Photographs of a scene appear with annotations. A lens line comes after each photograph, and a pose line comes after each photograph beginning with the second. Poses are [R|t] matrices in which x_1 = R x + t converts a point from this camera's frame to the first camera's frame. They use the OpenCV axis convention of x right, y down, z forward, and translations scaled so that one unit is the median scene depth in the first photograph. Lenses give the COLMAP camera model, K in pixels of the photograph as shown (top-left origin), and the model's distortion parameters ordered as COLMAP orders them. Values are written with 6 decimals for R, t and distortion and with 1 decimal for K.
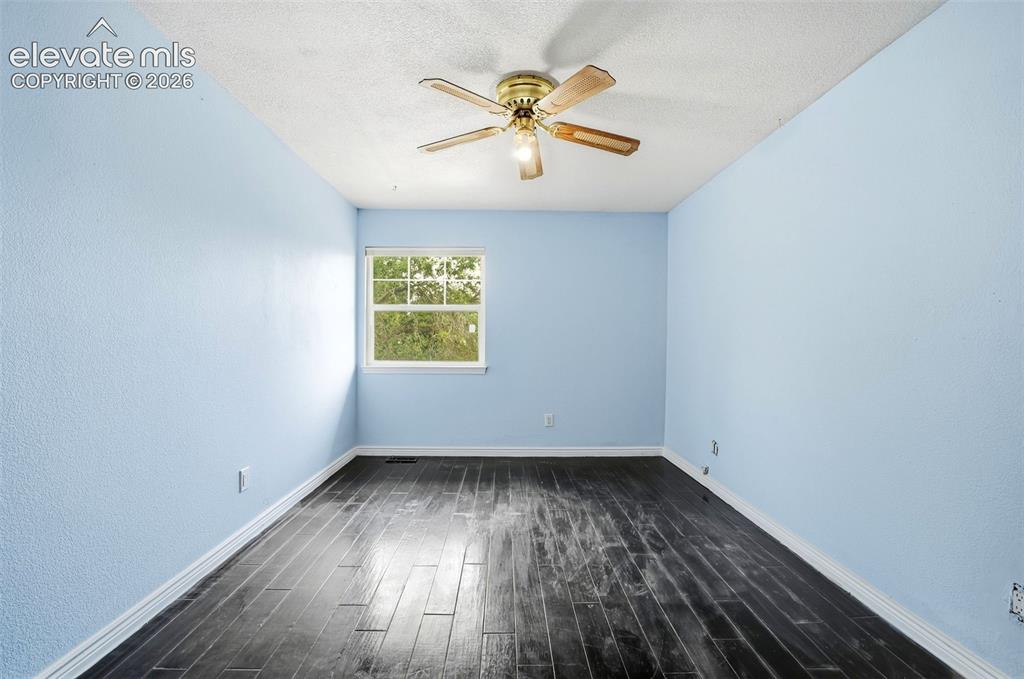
lens RADIAL K [[434.0, 0, 509.1], [0, 434.0, 340.9], [0, 0, 1]] dist [-0.020337, -0.001157]
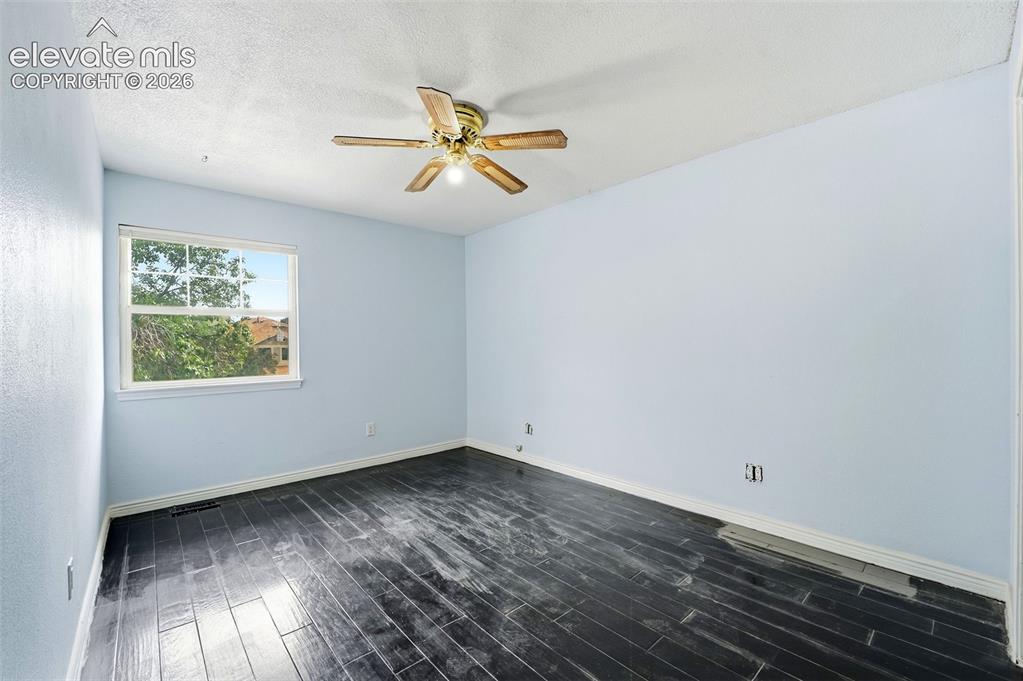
lens RADIAL K [[422.3, 0, 507.7], [0, 422.3, 340.5], [0, 0, 1]] dist [-0.021560, 0.000251]
pose [[0.759202, -0.012050, 0.650744, -0.429178], [0.021643, 0.999743, -0.006738, -0.008206], [-0.650496, 0.019199, 0.759267, 0.097051]]
